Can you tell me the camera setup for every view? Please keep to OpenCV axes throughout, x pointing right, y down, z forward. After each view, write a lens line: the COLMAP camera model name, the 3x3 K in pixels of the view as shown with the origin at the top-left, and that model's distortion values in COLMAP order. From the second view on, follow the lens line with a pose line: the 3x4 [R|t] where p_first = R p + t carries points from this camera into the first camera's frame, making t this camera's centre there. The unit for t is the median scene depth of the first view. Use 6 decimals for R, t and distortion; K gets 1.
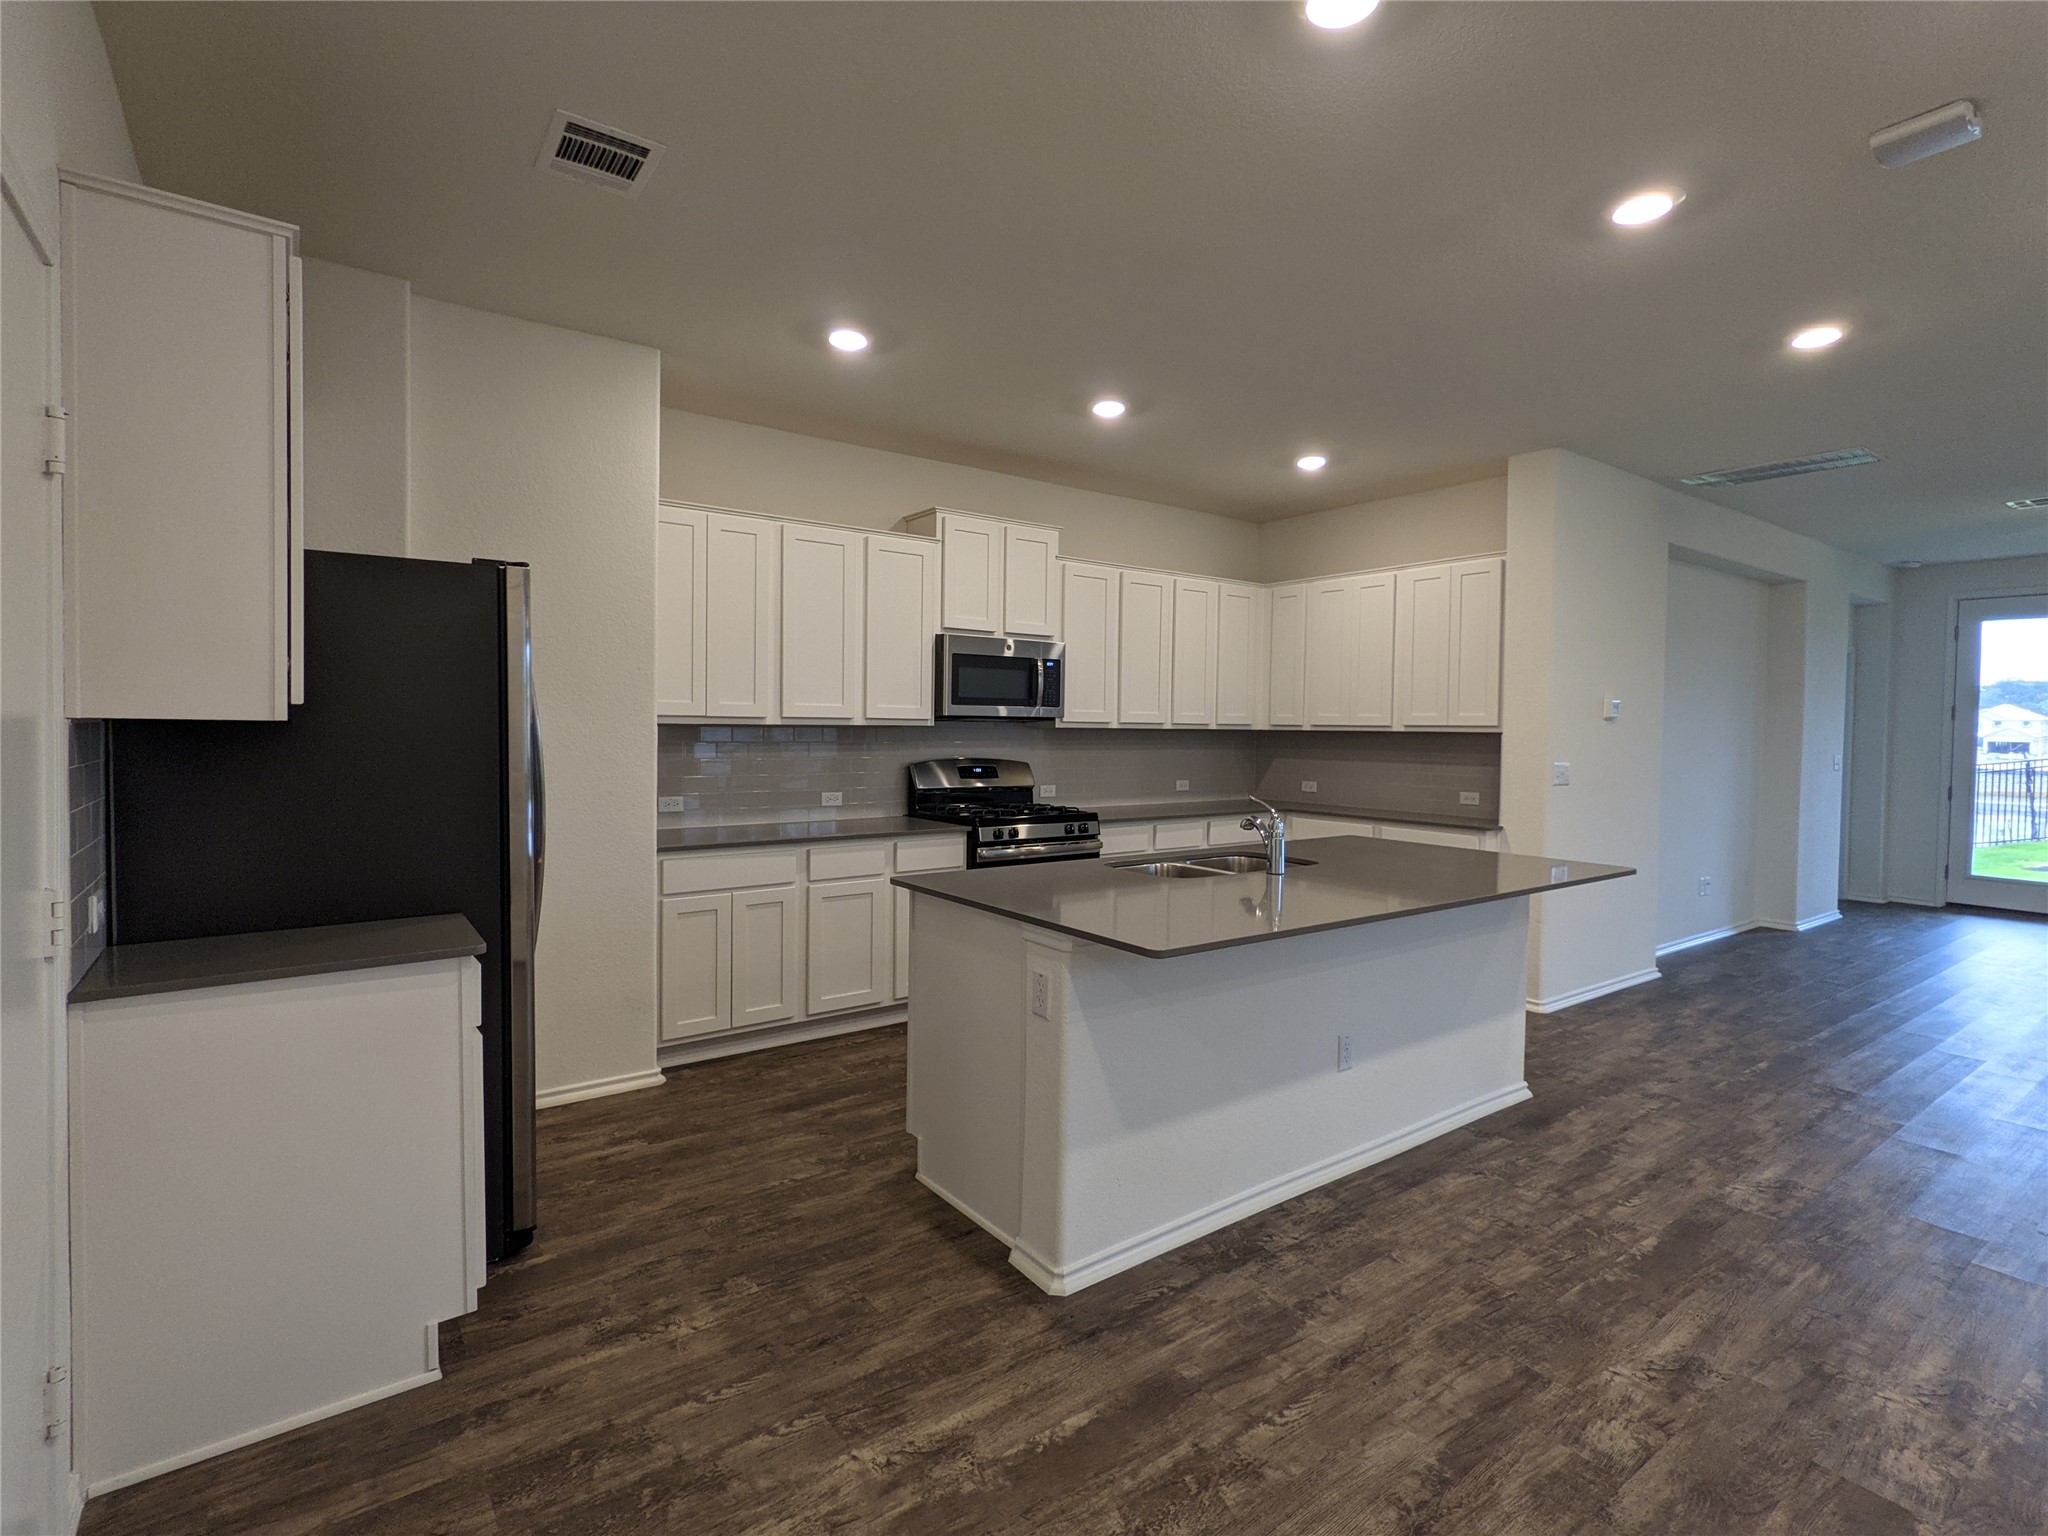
lens RADIAL K [[990.9, 0, 1018.6], [0, 990.9, 760.4], [0, 0, 1]] dist [0.001464, 0.001071]
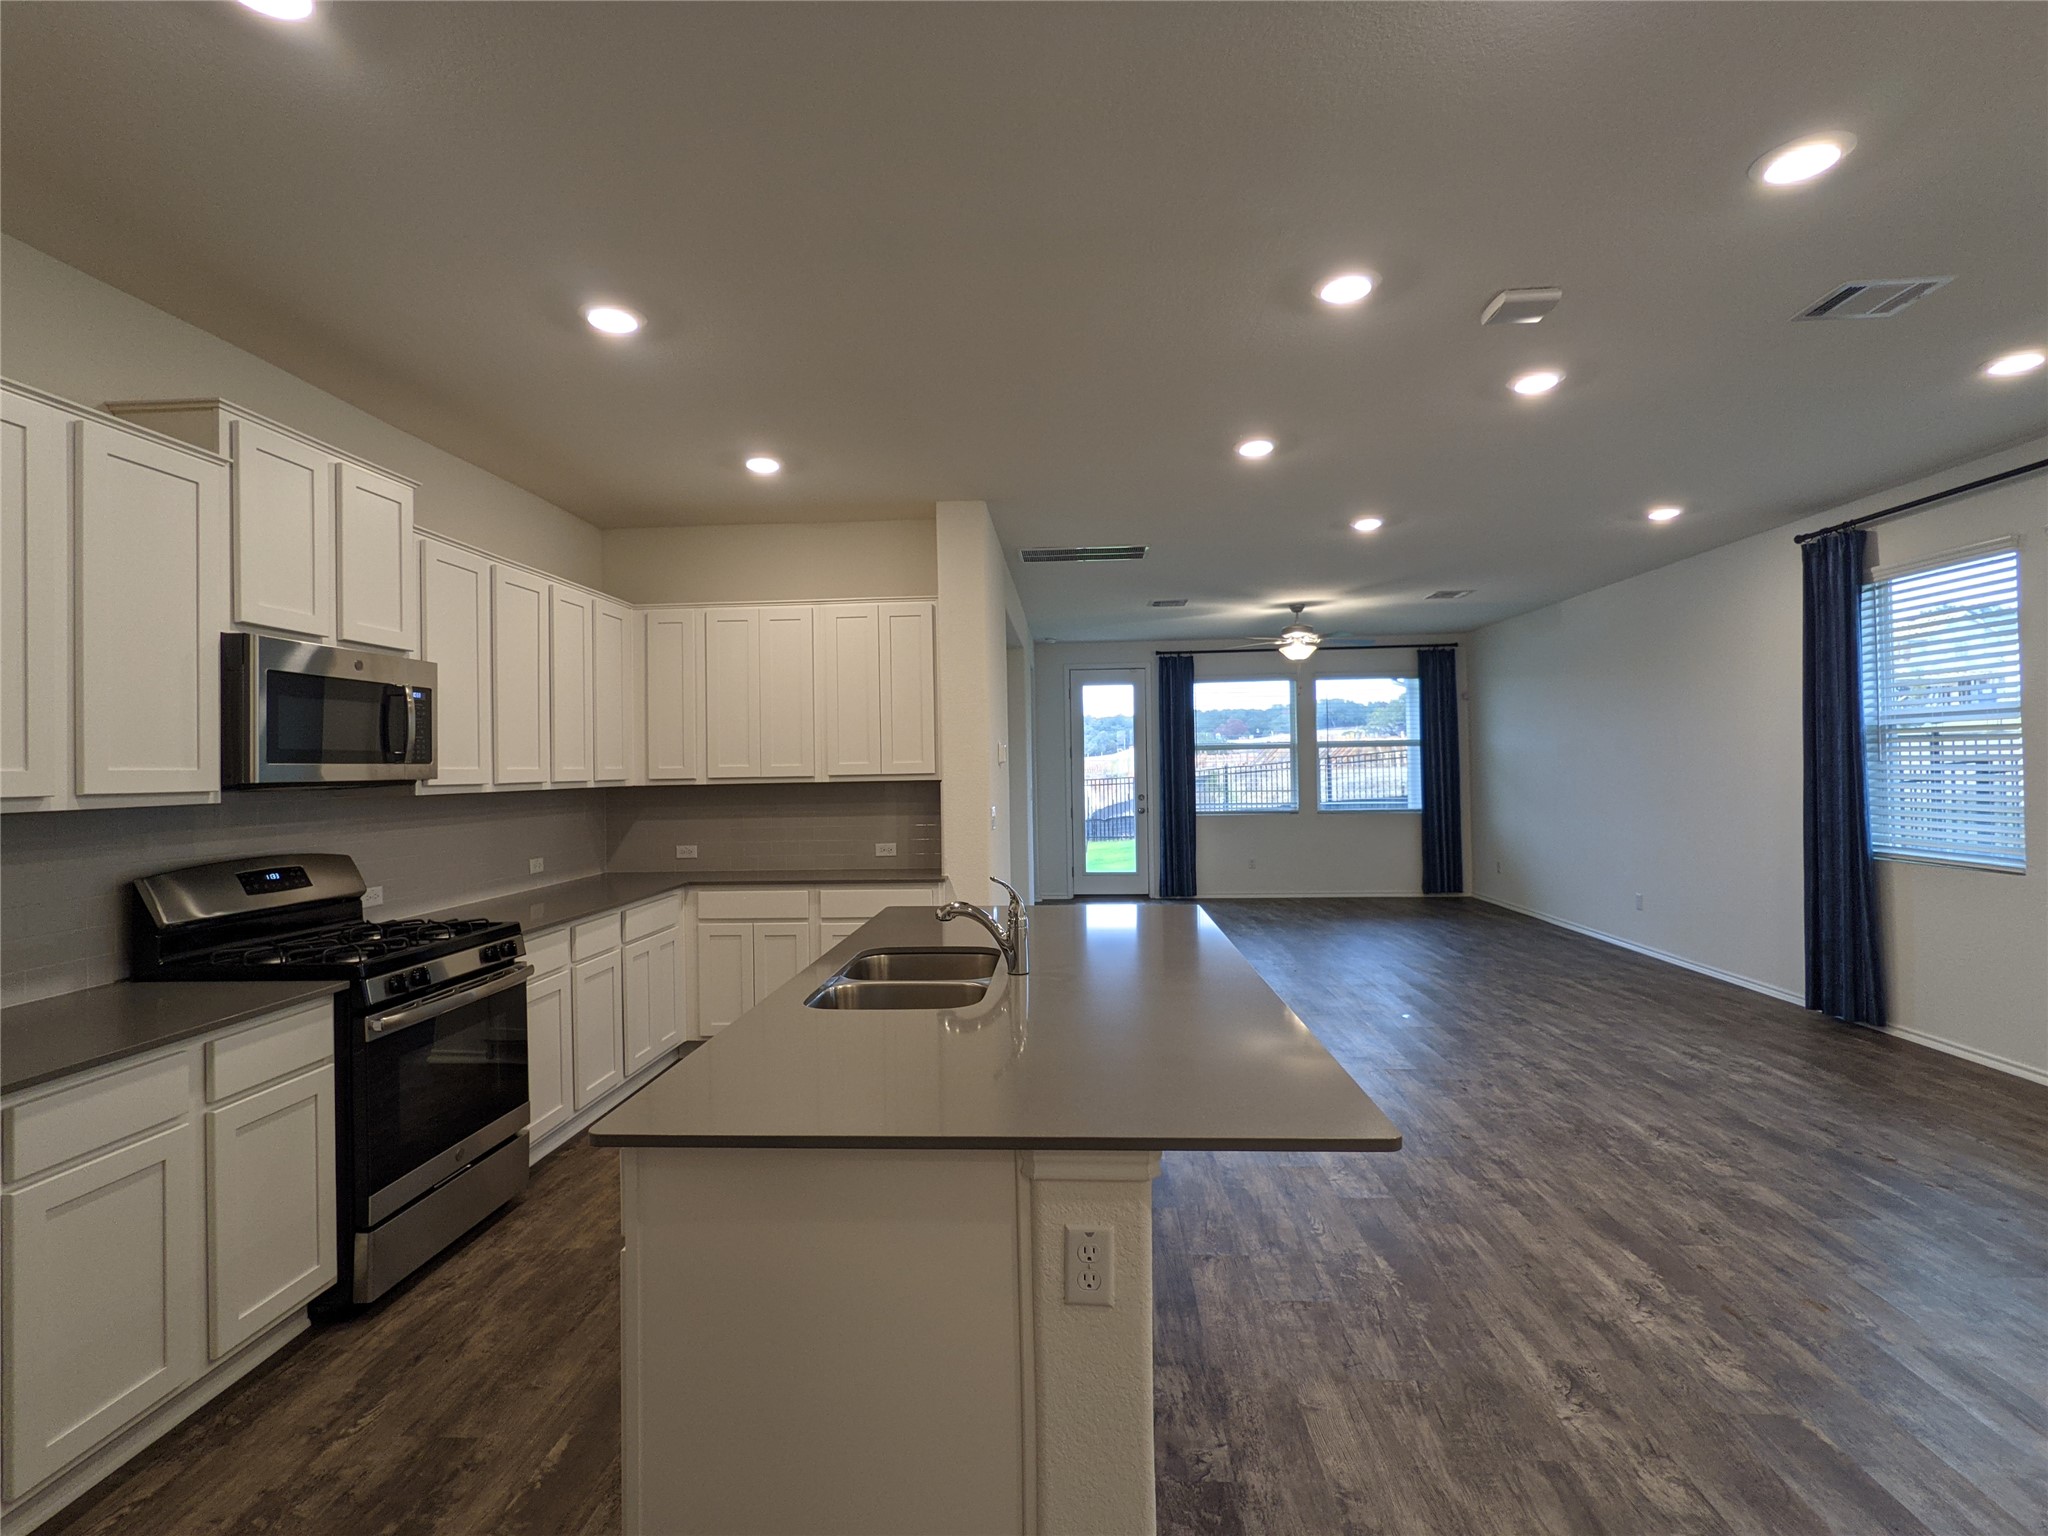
lens RADIAL K [[990.9, 0, 1016.9], [0, 990.9, 758.4], [0, 0, 1]] dist [0.001464, 0.001071]
pose [[0.636539, -0.016603, 0.771066, -0.230653], [0.052598, 0.998375, -0.021924, -0.025390], [-0.769449, 0.054512, 0.636378, 0.336459]]
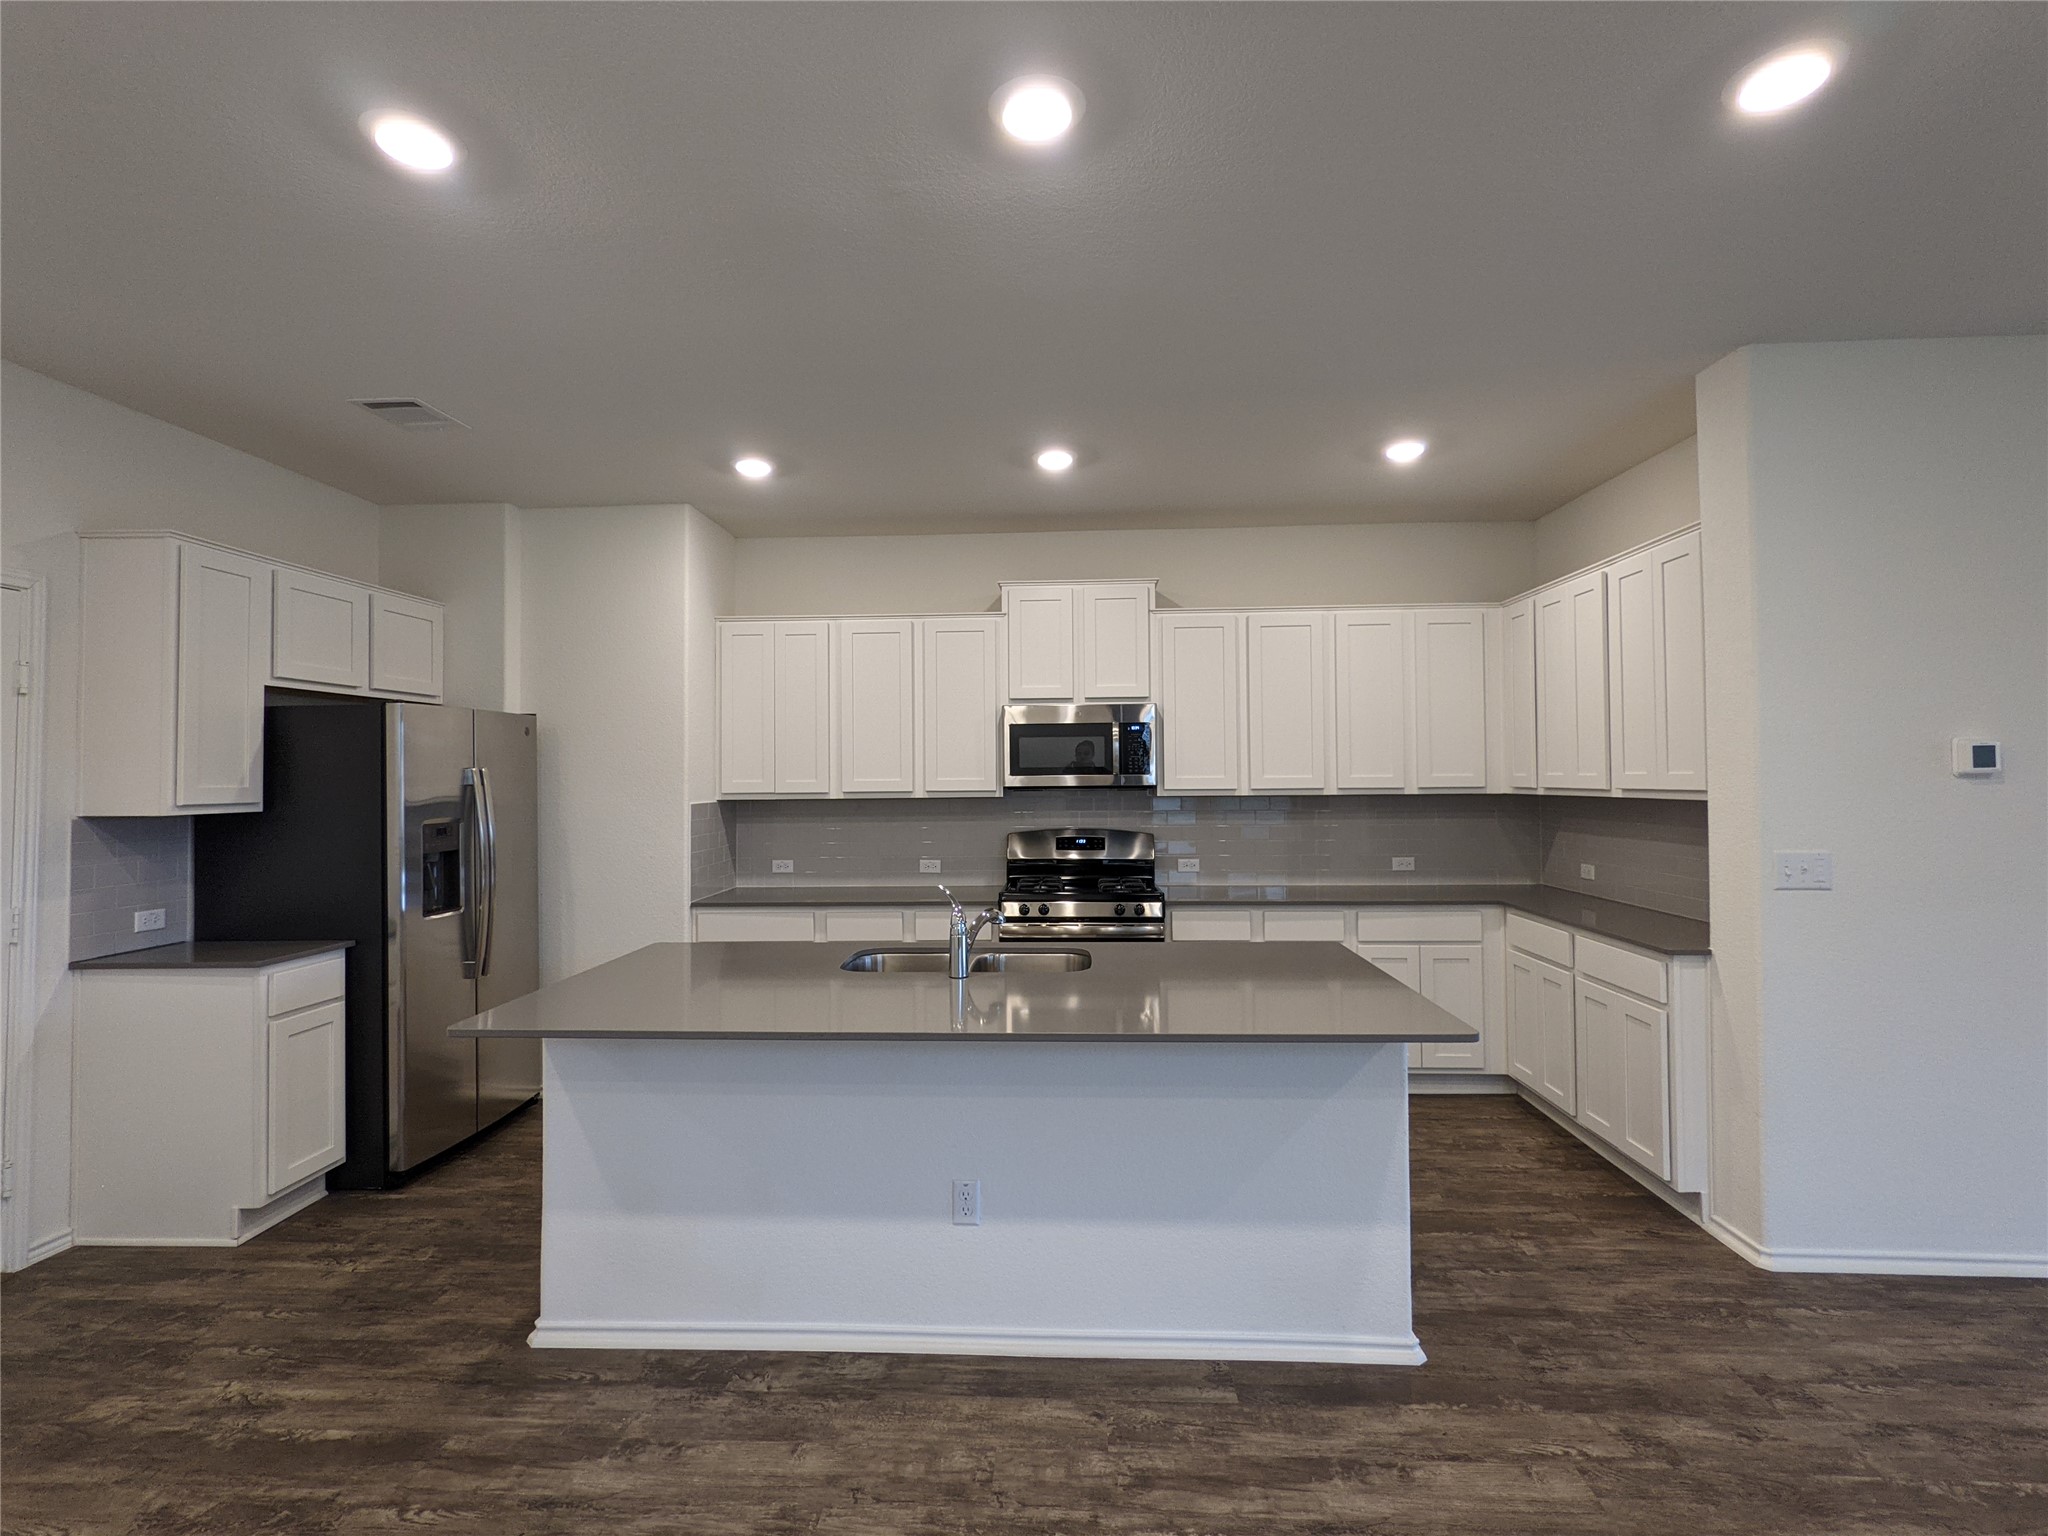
lens RADIAL K [[990.9, 0, 1021.5], [0, 990.9, 763.7], [0, 0, 1]] dist [0.001464, 0.001071]
pose [[0.773850, -0.028245, -0.632738, 0.580180], [-0.003995, 0.998768, -0.049470, -0.019541], [0.633356, 0.040811, 0.772784, 0.242150]]
